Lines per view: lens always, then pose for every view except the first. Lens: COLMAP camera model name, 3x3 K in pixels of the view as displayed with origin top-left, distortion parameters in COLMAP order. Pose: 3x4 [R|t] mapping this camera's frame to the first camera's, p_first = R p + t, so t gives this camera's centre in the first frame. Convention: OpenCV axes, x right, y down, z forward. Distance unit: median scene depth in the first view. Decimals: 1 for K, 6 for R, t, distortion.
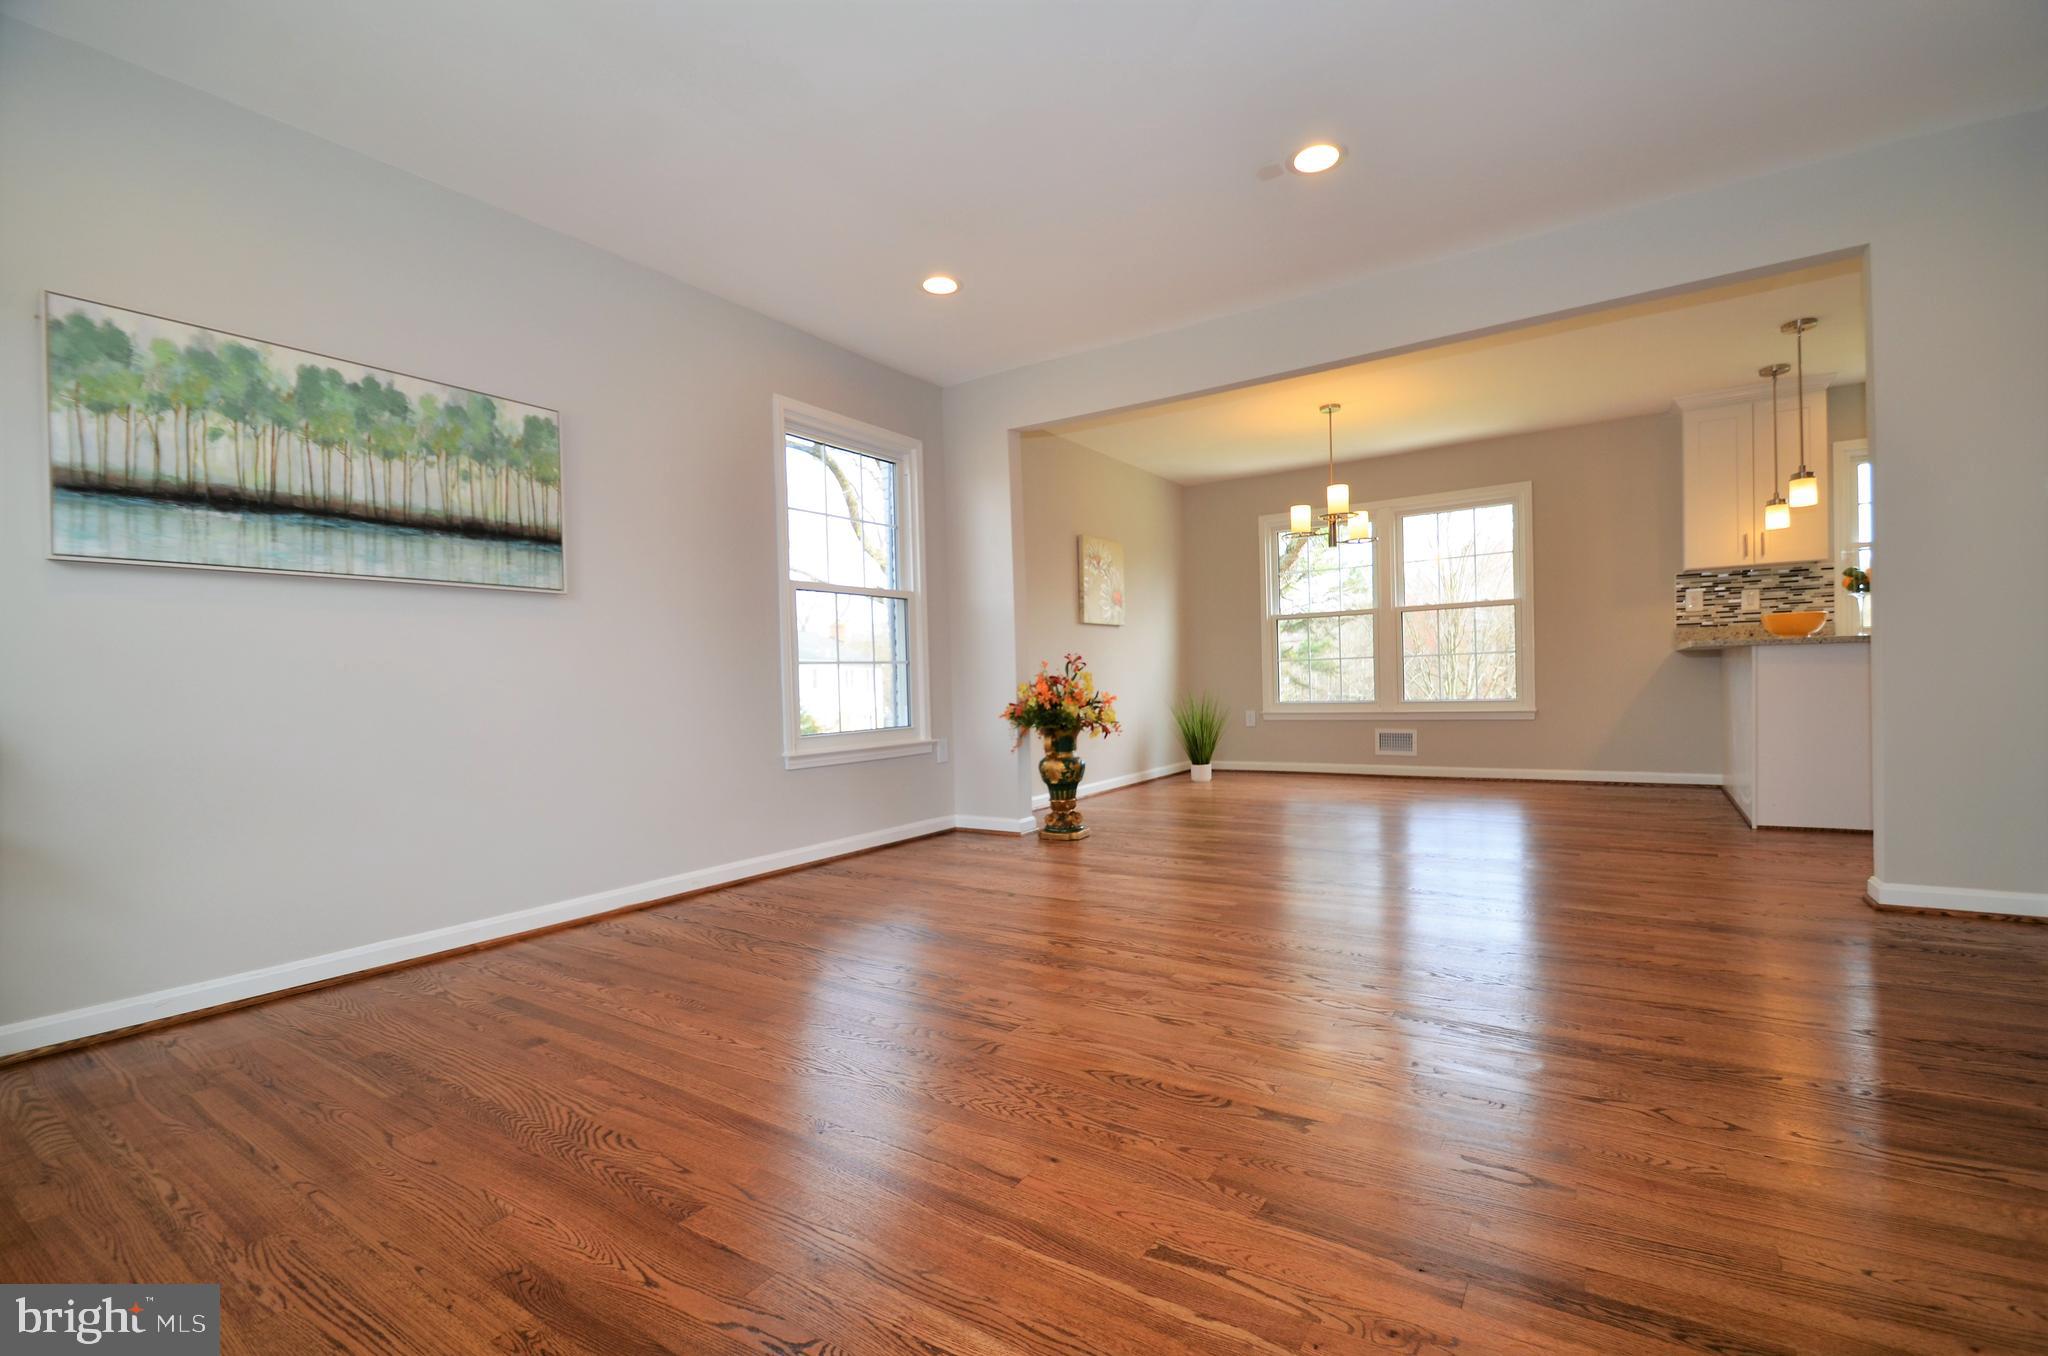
lens RADIAL K [[892.1, 0, 1044.9], [0, 892.1, 701.3], [0, 0, 1]] dist [0.007831, -0.011968]
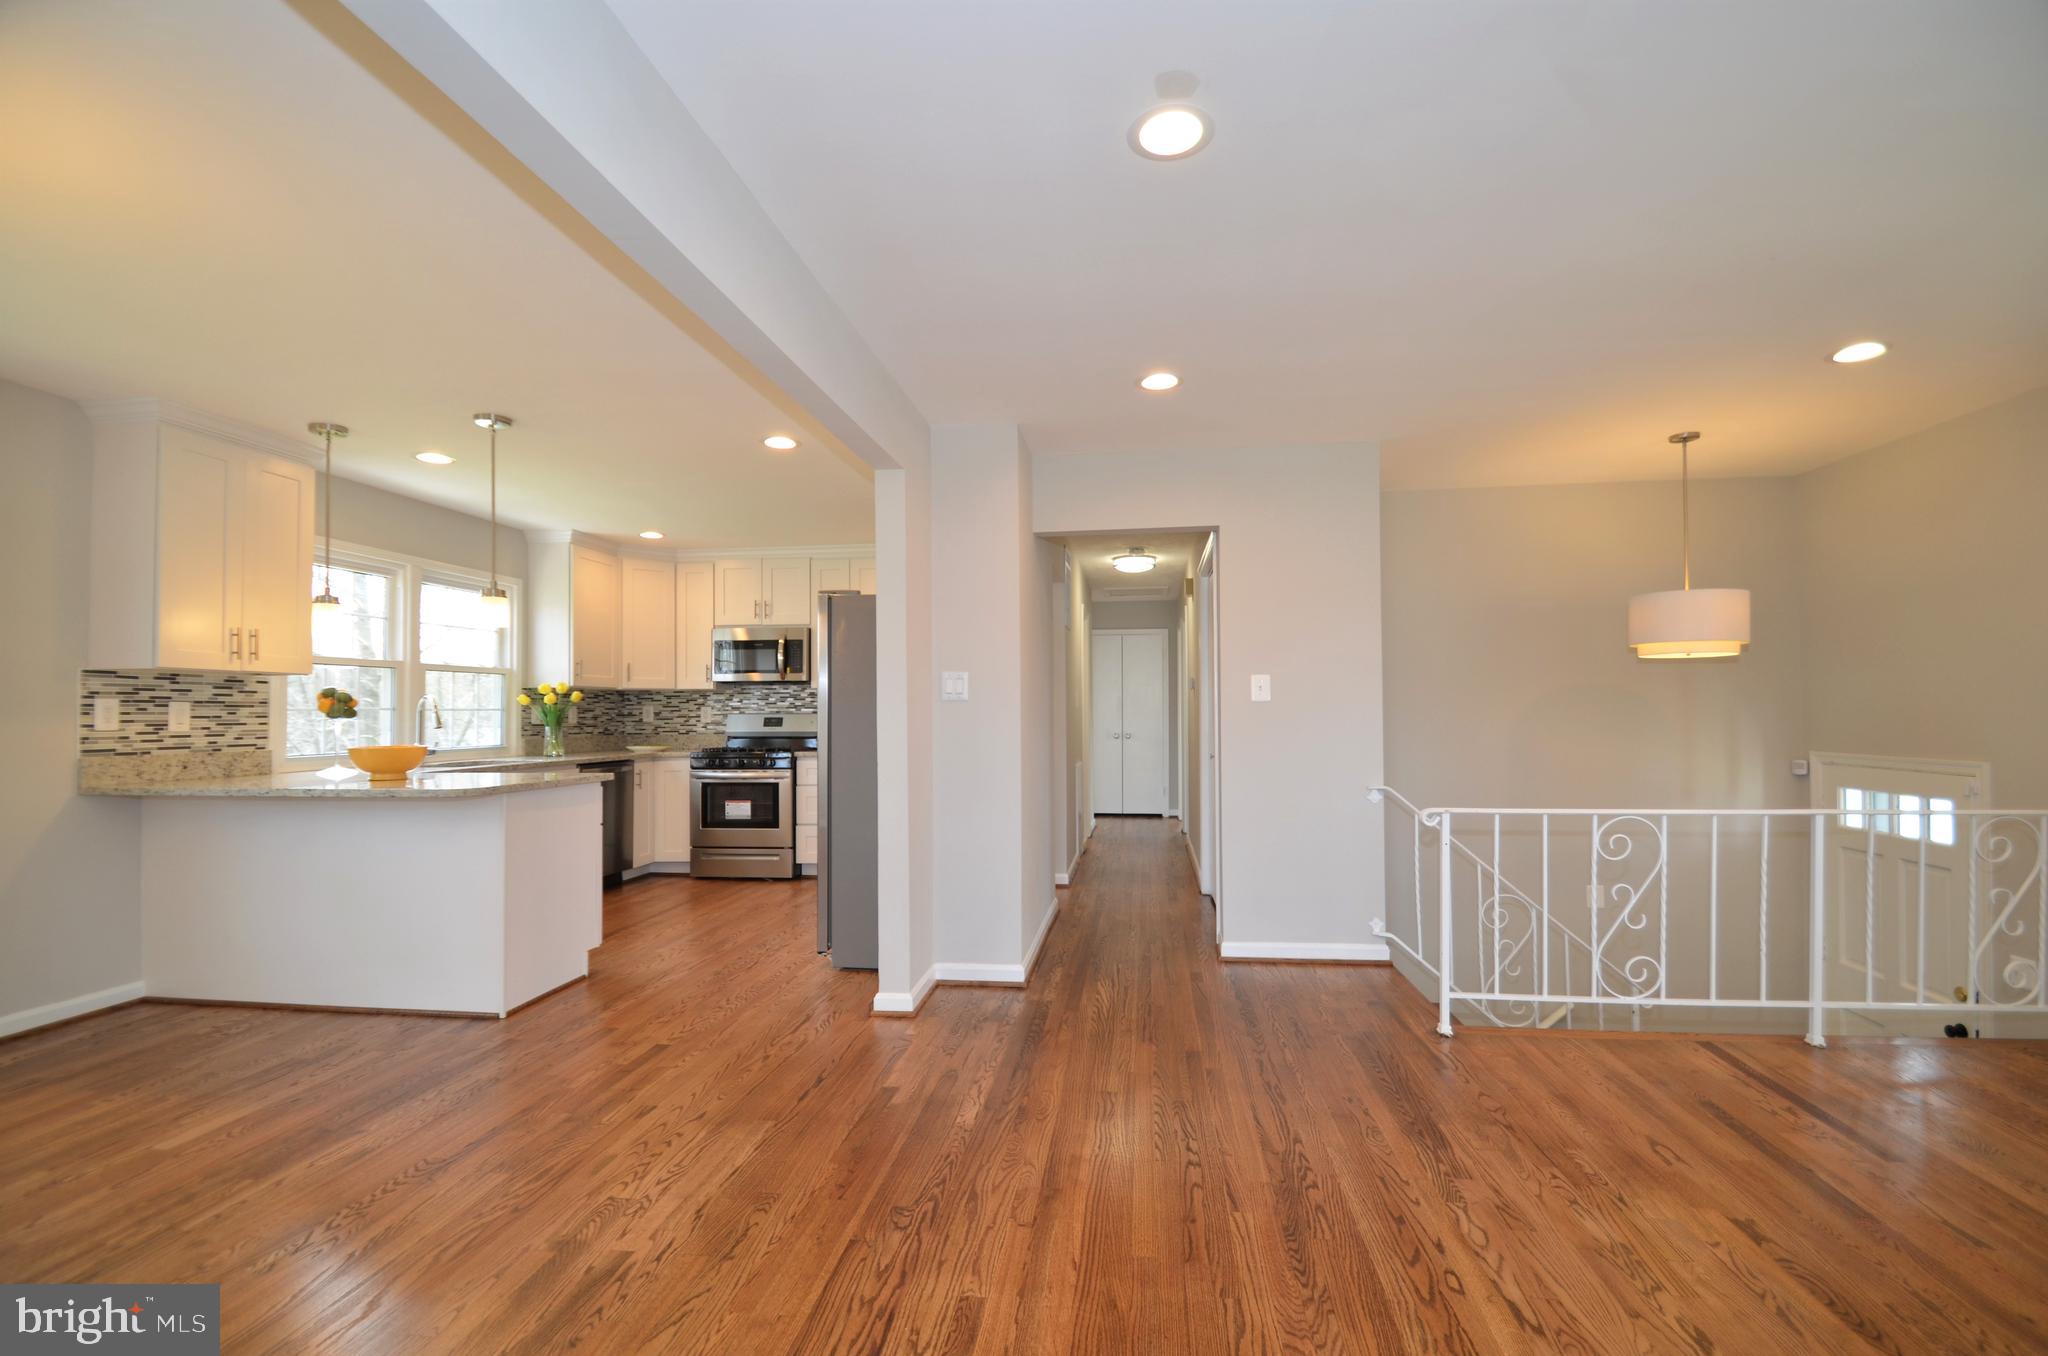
lens RADIAL K [[892.1, 0, 1039.6], [0, 892.1, 701.3], [0, 0, 1]] dist [0.007831, -0.011968]
pose [[-0.440434, 0.042180, 0.896794, -0.147758], [0.042035, 0.998769, -0.026332, -0.093677], [-0.896801, 0.026099, -0.441665, 0.832268]]
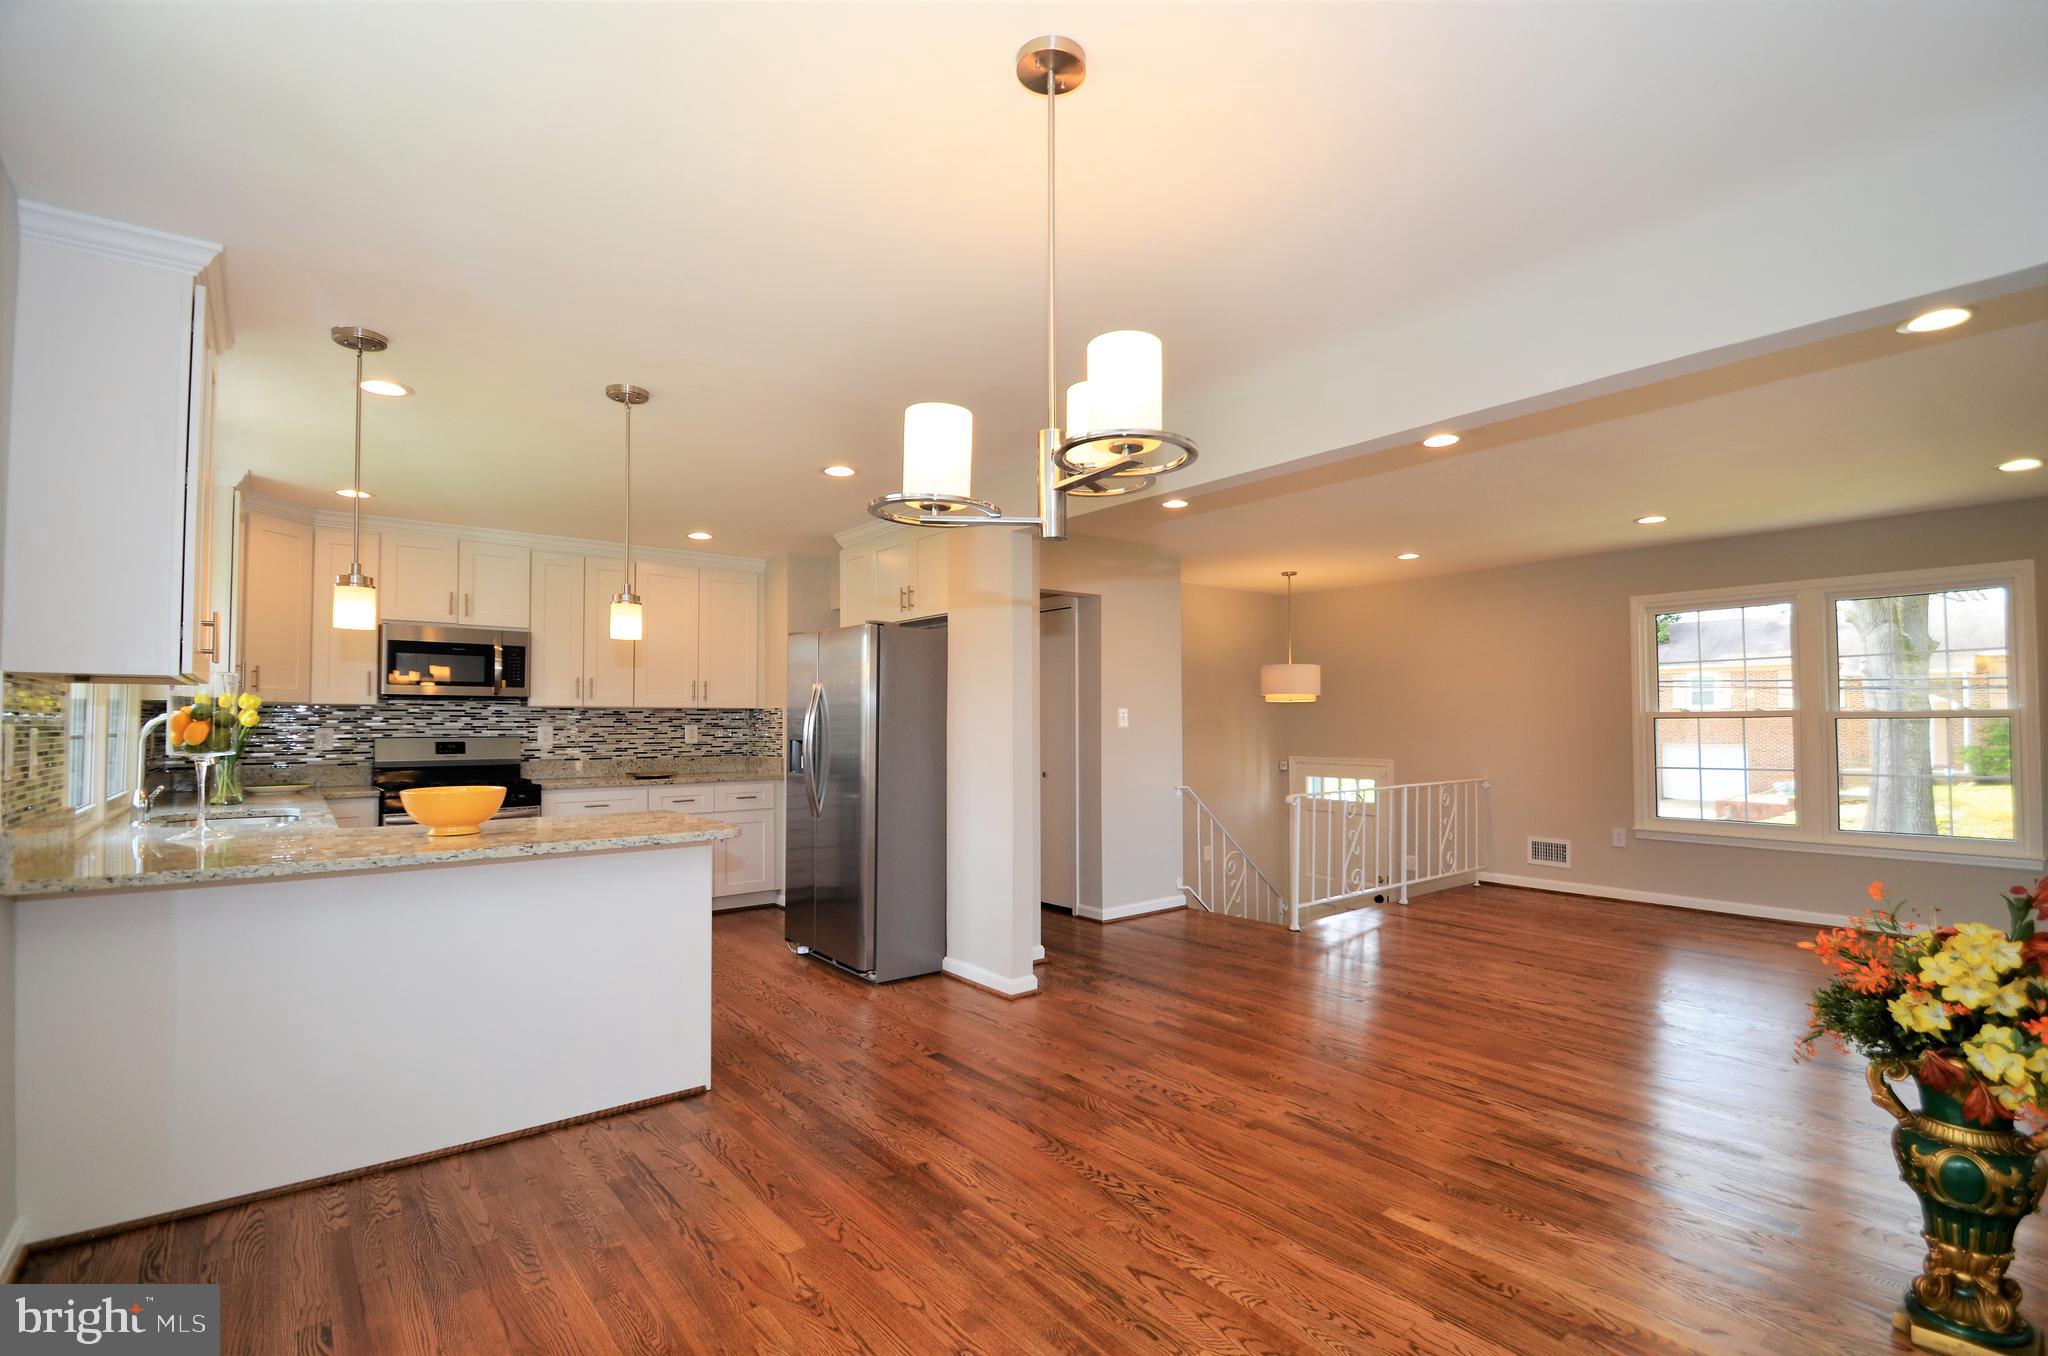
lens RADIAL K [[925.7, 0, 1043.0], [0, 925.7, 696.1], [0, 0, 1]] dist [0.000398, -0.002036]
pose [[-0.951158, 0.040542, 0.306030, 0.273127], [0.038072, 0.999176, -0.014036, -0.137662], [-0.306347, -0.001699, -0.951918, 1.478040]]
